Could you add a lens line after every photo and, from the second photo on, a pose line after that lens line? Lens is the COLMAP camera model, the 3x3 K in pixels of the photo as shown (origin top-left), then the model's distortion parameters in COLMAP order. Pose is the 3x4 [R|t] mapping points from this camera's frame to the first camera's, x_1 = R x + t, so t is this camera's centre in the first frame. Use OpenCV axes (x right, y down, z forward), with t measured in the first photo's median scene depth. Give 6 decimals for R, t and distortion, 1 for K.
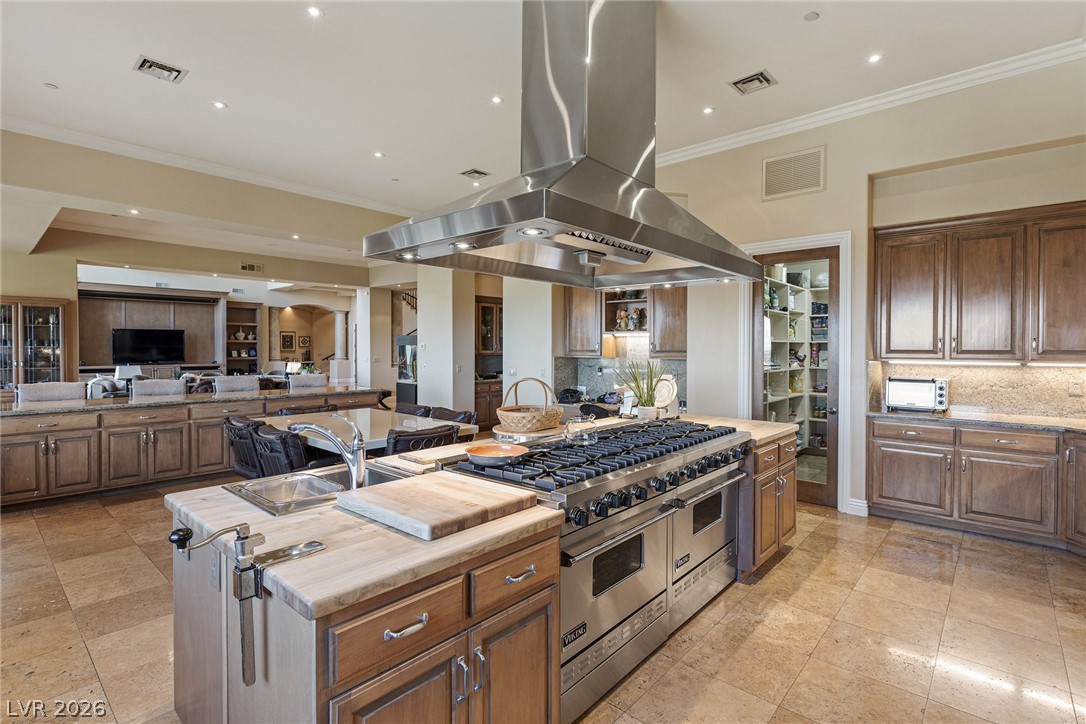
lens RADIAL K [[514.9, 0, 542.5], [0, 514.9, 364.9], [0, 0, 1]] dist [-0.016848, 0.000010]
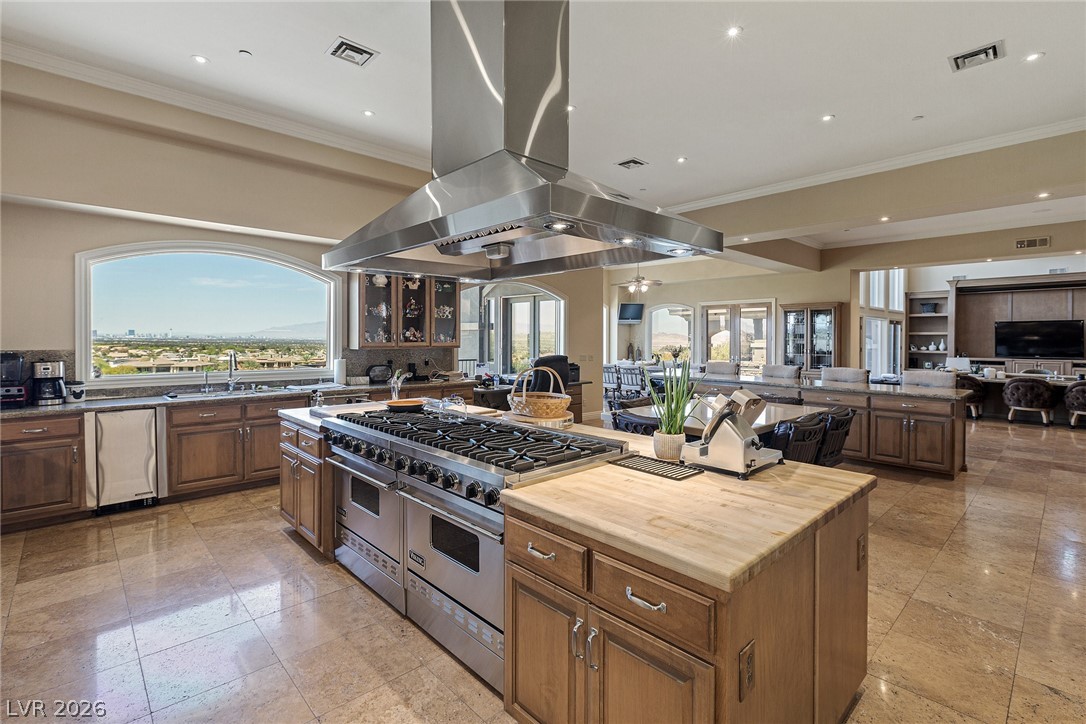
lens RADIAL K [[504.7, 0, 568.5], [0, 504.7, 343.5], [0, 0, 1]] dist [-0.002833, -0.000664]
pose [[-0.066440, 0.005826, -0.997773, 0.275308], [-0.035723, 0.999328, 0.008214, -0.008820], [0.997151, 0.036189, -0.066187, 0.305439]]
